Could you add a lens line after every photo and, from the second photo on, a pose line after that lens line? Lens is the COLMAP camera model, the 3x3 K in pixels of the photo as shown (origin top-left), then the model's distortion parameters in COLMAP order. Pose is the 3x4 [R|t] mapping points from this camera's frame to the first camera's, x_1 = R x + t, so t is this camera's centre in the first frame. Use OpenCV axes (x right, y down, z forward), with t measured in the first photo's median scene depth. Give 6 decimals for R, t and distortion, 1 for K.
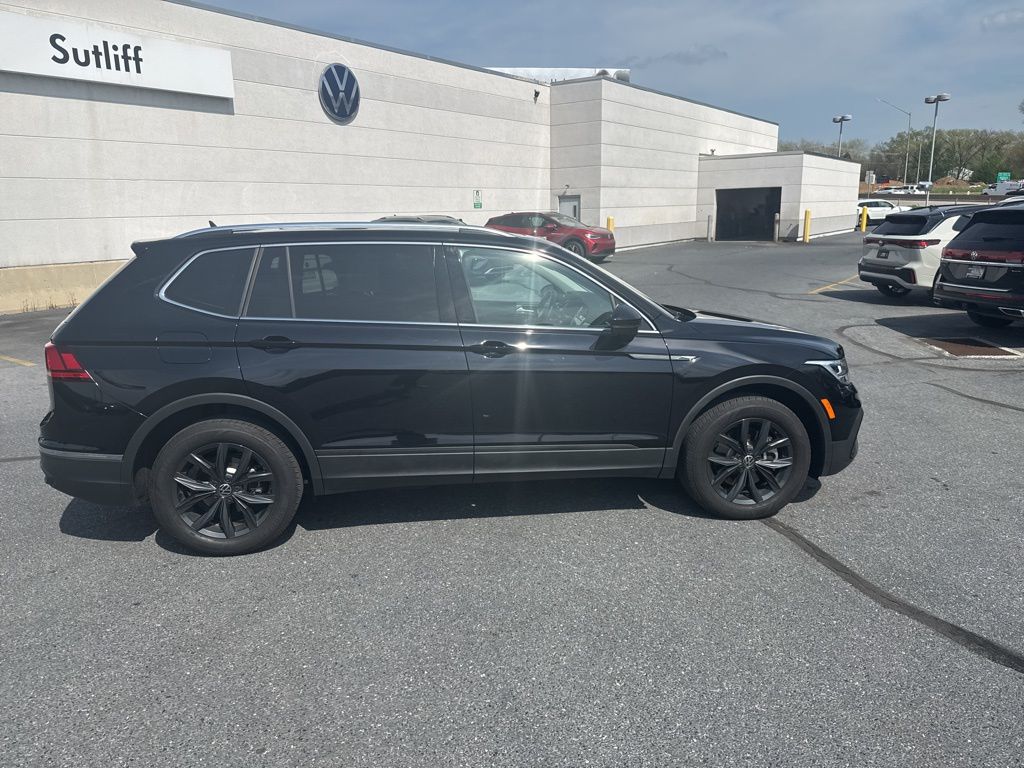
lens RADIAL K [[726.5, 0, 512.0], [0, 726.5, 384.0], [0, 0, 1]] dist [0.068078, -0.104498]
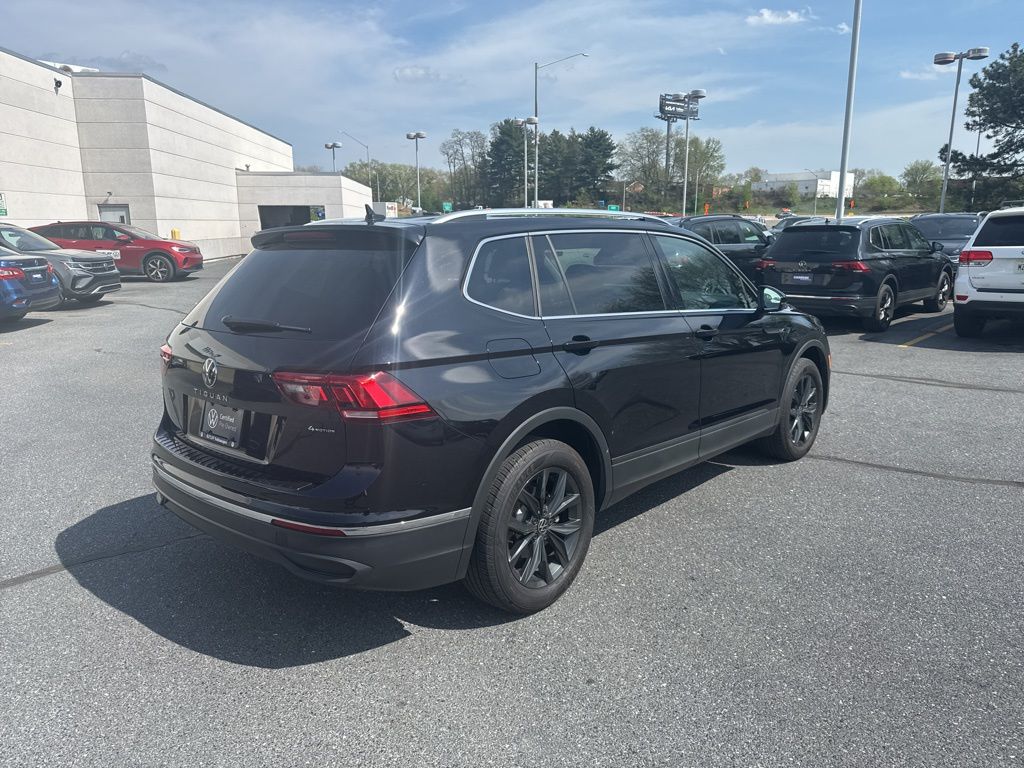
lens RADIAL K [[725.7, 0, 511.0], [0, 725.7, 377.6], [0, 0, 1]] dist [0.036968, -0.050853]
pose [[0.766836, -0.113821, 0.631671, -0.201713], [0.134978, 0.990740, 0.014661, -0.008466], [-0.627490, 0.074019, 0.775098, 0.083128]]
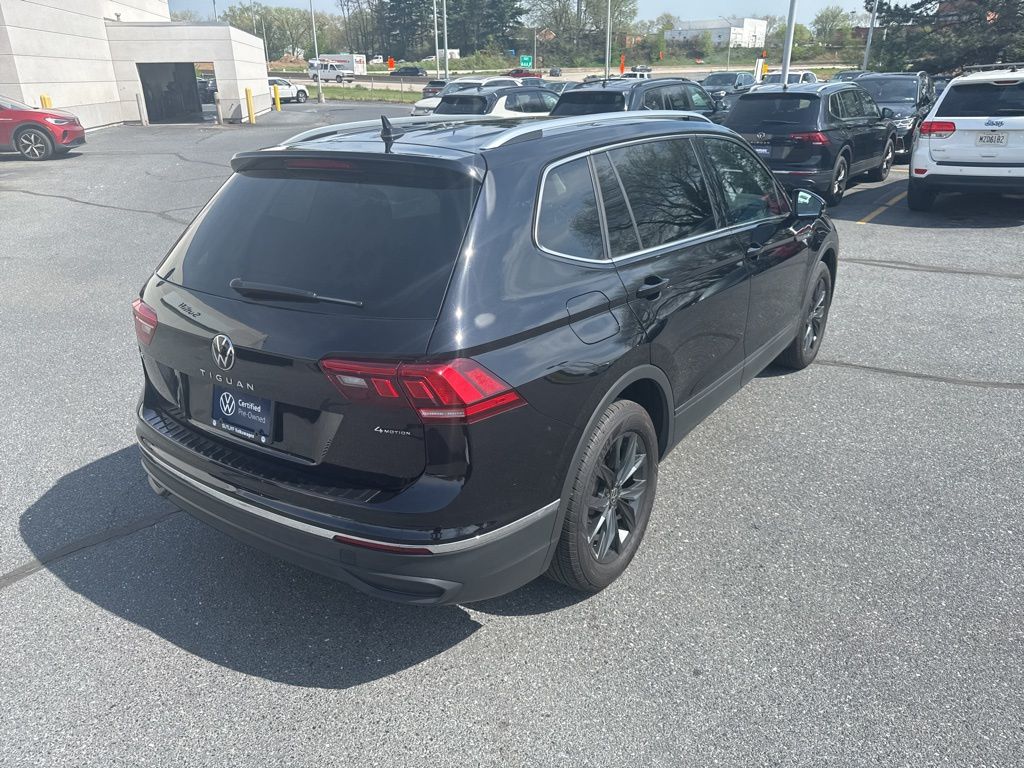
lens RADIAL K [[727.3, 0, 509.7], [0, 727.3, 379.3], [0, 0, 1]] dist [0.027616, -0.038375]
pose [[0.682150, -0.266755, 0.680818, -0.205234], [0.163565, 0.963155, 0.213494, -0.031467], [-0.712684, -0.034277, 0.700647, 0.124693]]
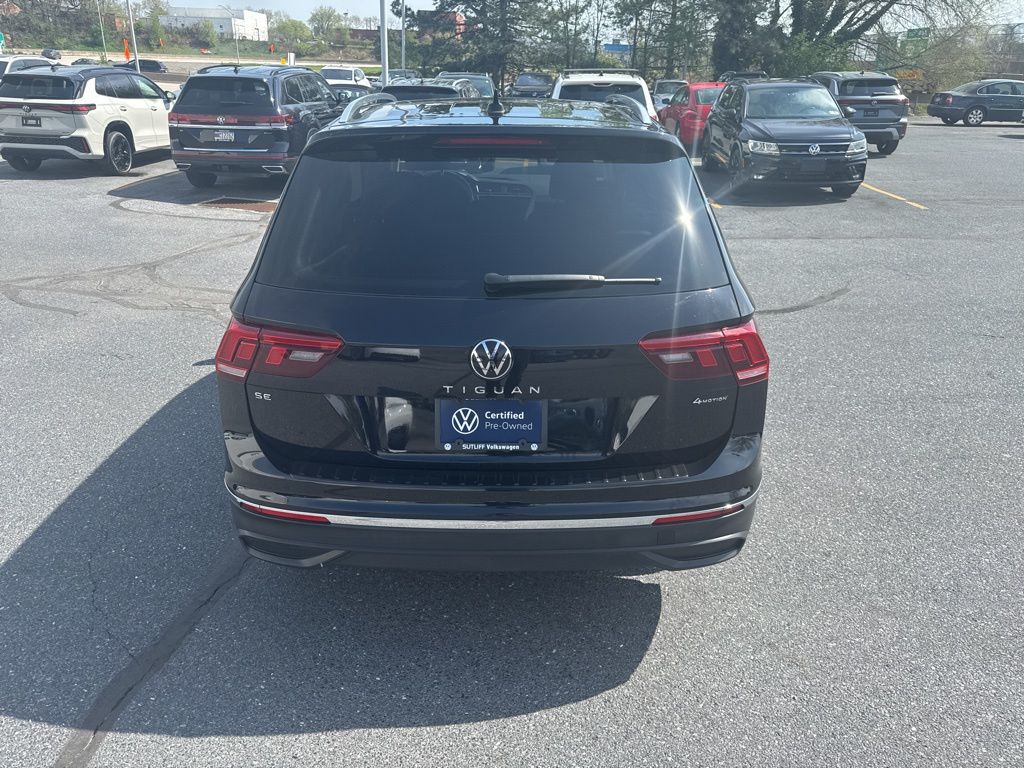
lens RADIAL K [[731.0, 0, 506.3], [0, 731.0, 383.0], [0, 0, 1]] dist [0.018182, -0.023983]
pose [[0.142833, -0.355961, 0.923521, -0.256538], [0.188051, 0.925851, 0.327775, -0.050043], [-0.971718, 0.126852, 0.199181, 0.229568]]
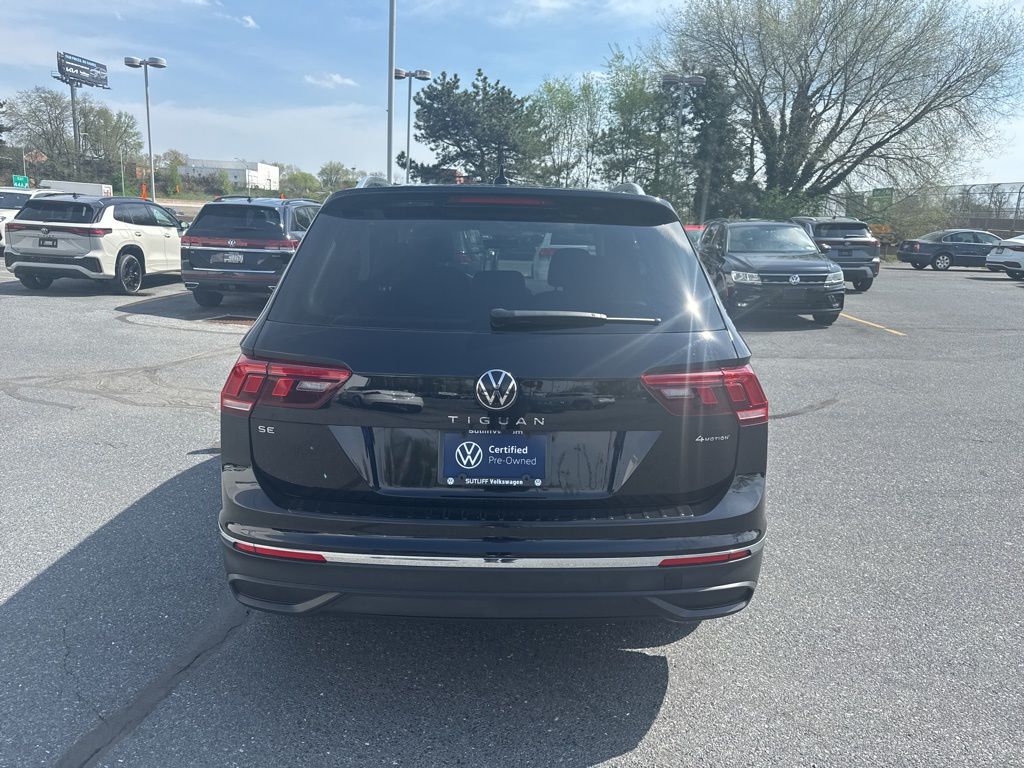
lens RADIAL K [[726.9, 0, 512.0], [0, 726.9, 384.0], [0, 0, 1]] dist [0.033139, -0.044299]
pose [[0.128428, -0.178620, 0.975500, -0.262214], [0.171687, 0.972798, 0.155522, -0.034763], [-0.976745, 0.147507, 0.155601, 0.233681]]
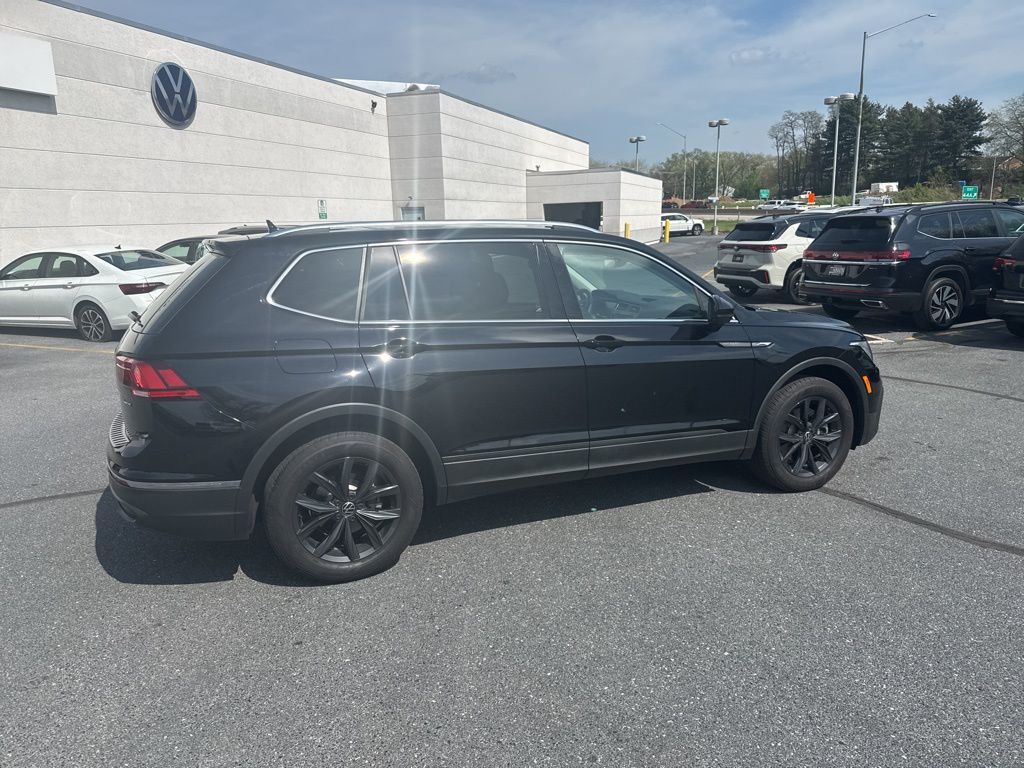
lens RADIAL K [[726.9, 0, 512.0], [0, 726.9, 384.0], [0, 0, 1]] dist [0.033139, -0.044299]
pose [[0.965002, -0.058932, 0.255537, -0.091812], [0.063380, 0.997947, -0.009200, 0.002058], [-0.254470, 0.025074, 0.966756, 0.013122]]
